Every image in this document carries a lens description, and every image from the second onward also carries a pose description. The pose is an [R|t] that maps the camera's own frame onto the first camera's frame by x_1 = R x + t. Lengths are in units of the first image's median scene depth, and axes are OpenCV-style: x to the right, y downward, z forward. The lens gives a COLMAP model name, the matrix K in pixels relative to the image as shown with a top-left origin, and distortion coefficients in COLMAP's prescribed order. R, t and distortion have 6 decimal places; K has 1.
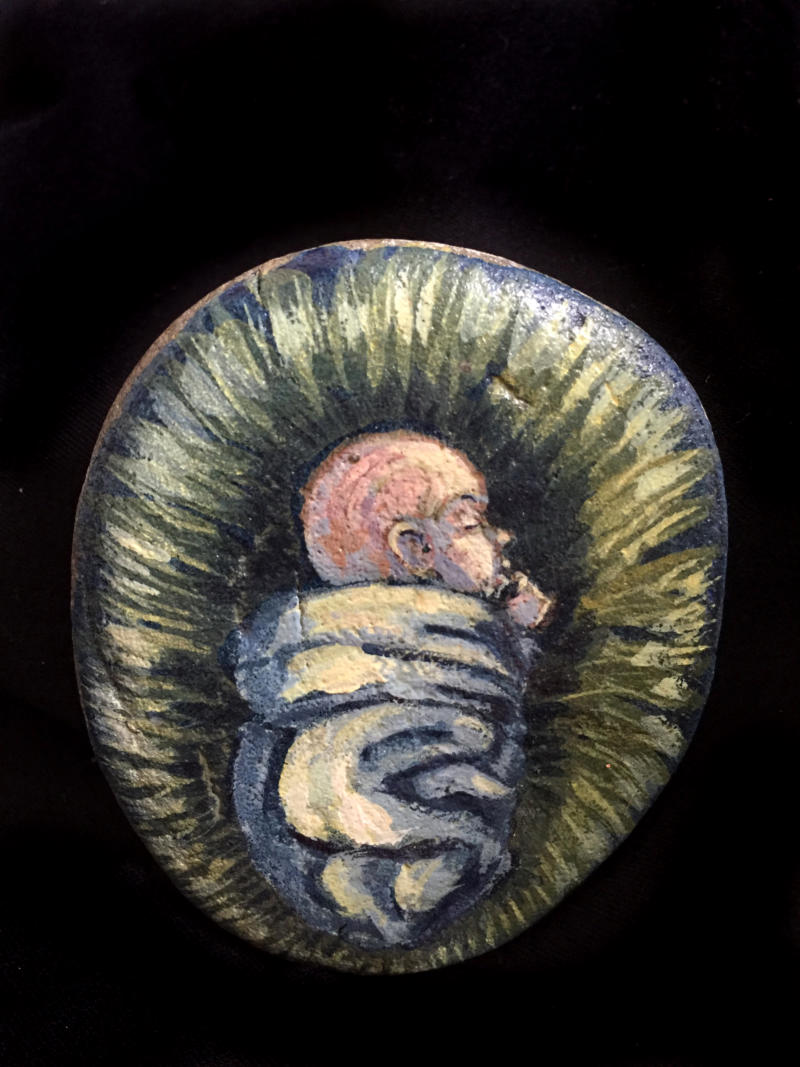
lens RADIAL K [[958.9, 0, 400.0], [0, 958.9, 533.5], [0, 0, 1]] dist [0.074737, -0.063143]
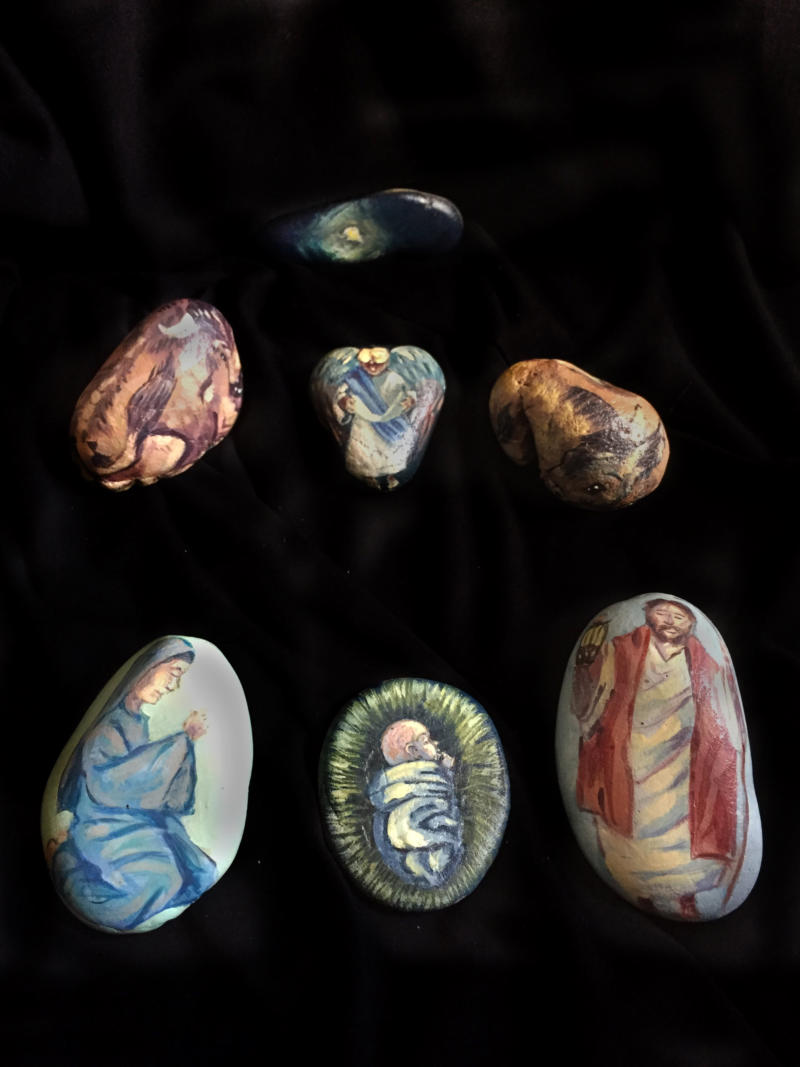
lens RADIAL K [[958.9, 0, 400.0], [0, 958.9, 533.5], [0, 0, 1]] dist [0.074737, -0.063143]
pose [[0.982165, -0.174058, 0.071109, -0.145721], [0.172982, 0.688263, -0.704537, 1.950450], [0.073688, 0.704271, 0.706096, -2.100040]]
